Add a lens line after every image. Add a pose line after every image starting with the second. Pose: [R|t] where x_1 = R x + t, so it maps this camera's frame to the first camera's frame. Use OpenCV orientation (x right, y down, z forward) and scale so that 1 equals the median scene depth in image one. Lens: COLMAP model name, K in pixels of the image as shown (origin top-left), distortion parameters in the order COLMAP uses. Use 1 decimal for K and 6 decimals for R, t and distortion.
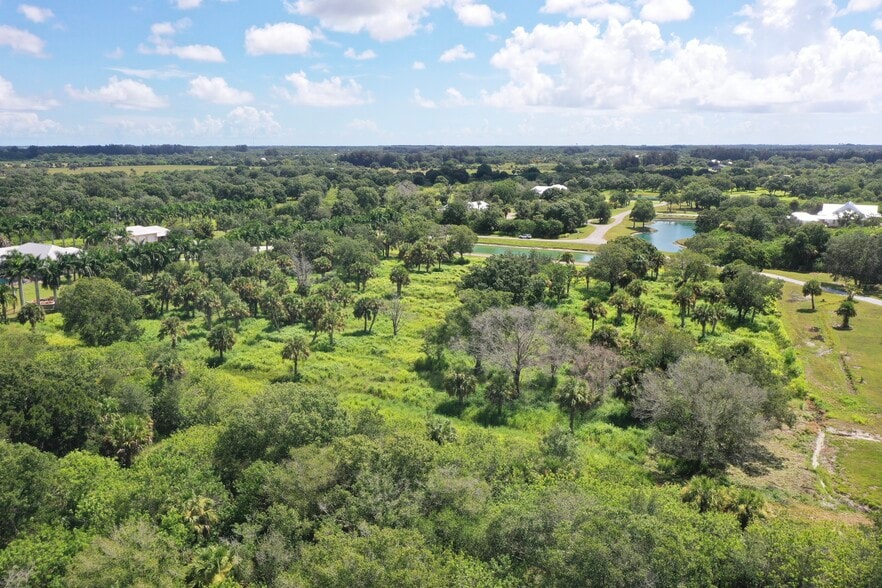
lens RADIAL K [[699.6, 0, 441.0], [0, 699.6, 294.0], [0, 0, 1]] dist [0.009743, 0.004444]
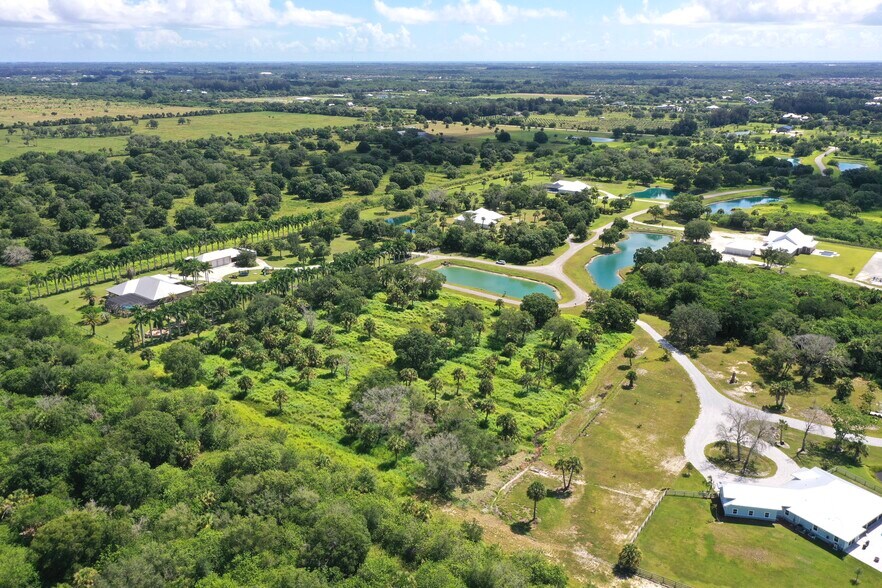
lens RADIAL K [[699.6, 0, 441.0], [0, 699.6, 294.0], [0, 0, 1]] dist [0.009743, 0.004444]
pose [[0.990261, 0.044751, -0.131834, 0.516885], [-0.029358, 0.992760, 0.116472, -0.483079], [0.136091, -0.111468, 0.984405, -0.855338]]
